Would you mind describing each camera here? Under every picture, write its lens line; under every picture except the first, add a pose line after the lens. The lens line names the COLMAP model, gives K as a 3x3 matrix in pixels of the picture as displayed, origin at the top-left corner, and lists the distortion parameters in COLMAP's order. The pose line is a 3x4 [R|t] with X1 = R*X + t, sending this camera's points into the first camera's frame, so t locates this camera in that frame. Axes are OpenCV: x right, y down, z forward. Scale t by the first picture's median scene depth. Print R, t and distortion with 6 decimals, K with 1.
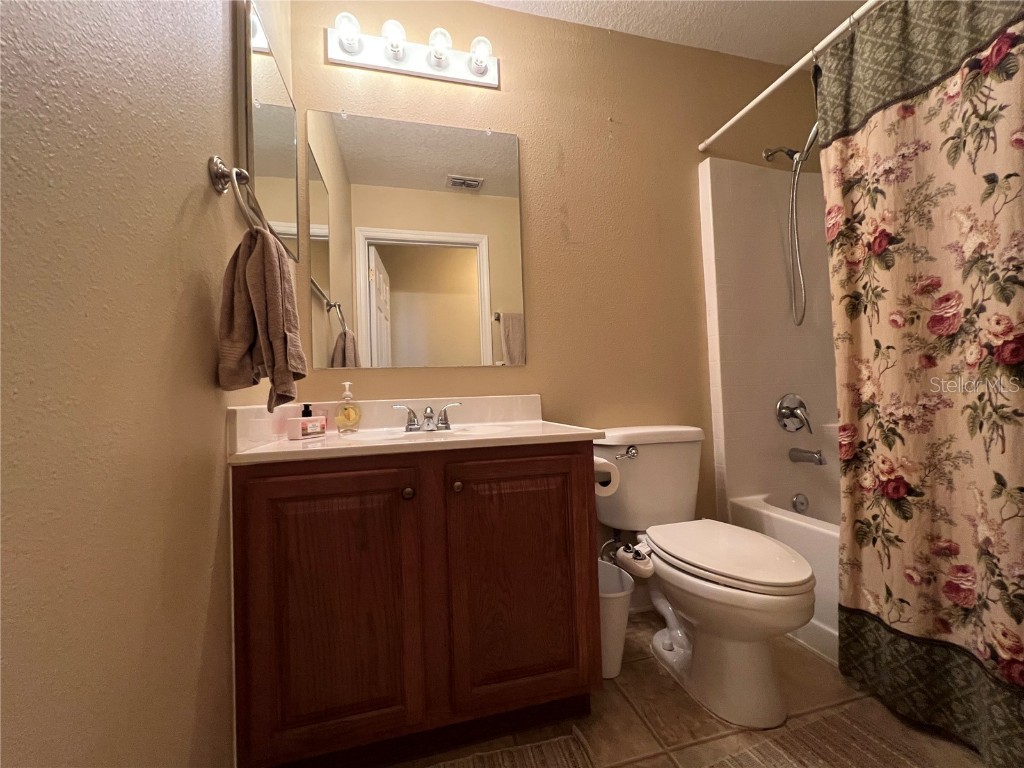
lens RADIAL K [[411.2, 0, 514.4], [0, 411.2, 385.0], [0, 0, 1]] dist [-0.000071, -0.000122]
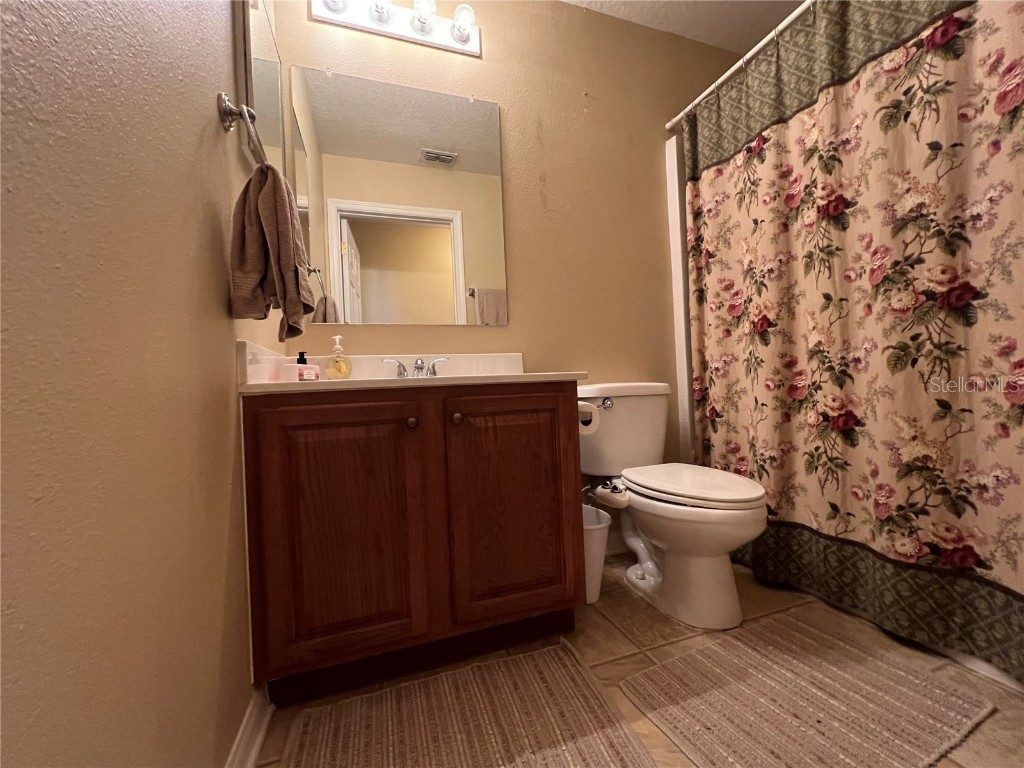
lens RADIAL K [[411.2, 0, 514.4], [0, 411.2, 385.0], [0, 0, 1]] dist [-0.000071, -0.000122]
pose [[0.996354, -0.007788, 0.084964, -0.069988], [0.006077, 0.999774, 0.020368, 0.124198], [-0.085103, -0.019778, 0.996176, -0.082180]]
